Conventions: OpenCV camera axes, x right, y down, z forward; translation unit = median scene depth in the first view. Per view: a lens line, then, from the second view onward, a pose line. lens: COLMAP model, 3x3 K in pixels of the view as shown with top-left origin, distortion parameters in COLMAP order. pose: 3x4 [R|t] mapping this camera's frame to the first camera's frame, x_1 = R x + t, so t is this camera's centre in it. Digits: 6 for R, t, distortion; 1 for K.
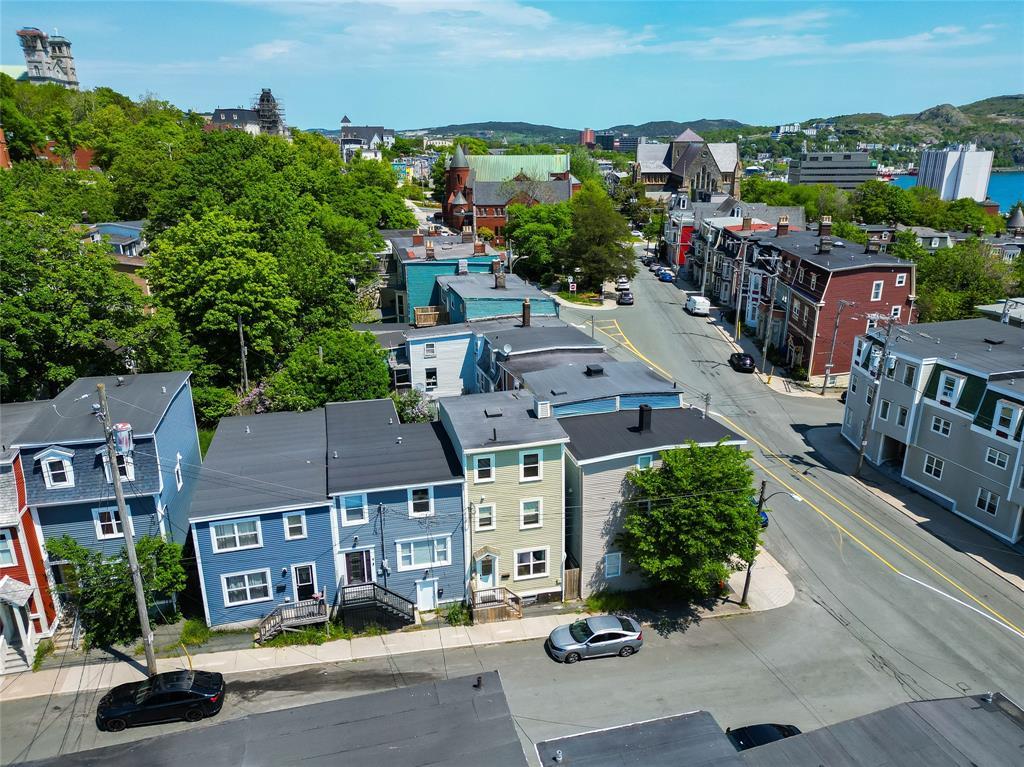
lens RADIAL K [[712.1, 0, 510.2], [0, 712.1, 387.2], [0, 0, 1]] dist [0.043034, -0.039445]
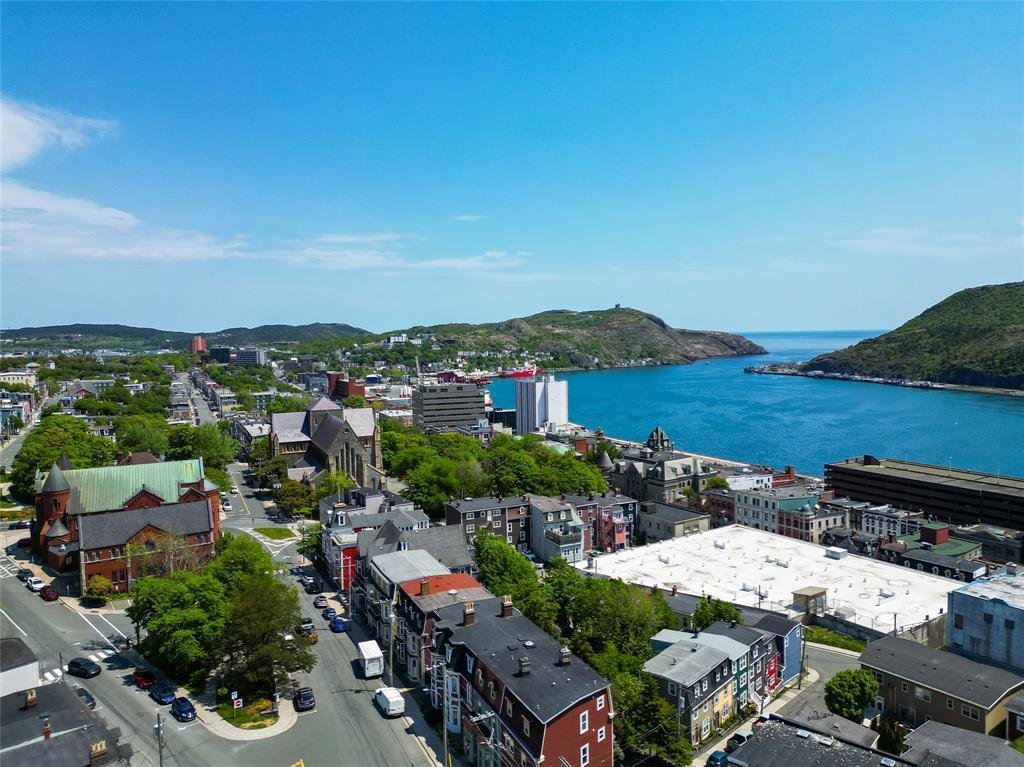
lens RADIAL K [[712.1, 0, 511.3], [0, 712.1, 383.5], [0, 0, 1]] dist [0.043034, -0.039445]
pose [[0.869797, -0.041072, 0.491698, -0.057500], [0.164490, 0.963660, -0.210483, -0.519825], [-0.465184, 0.263957, 0.844944, 0.116981]]
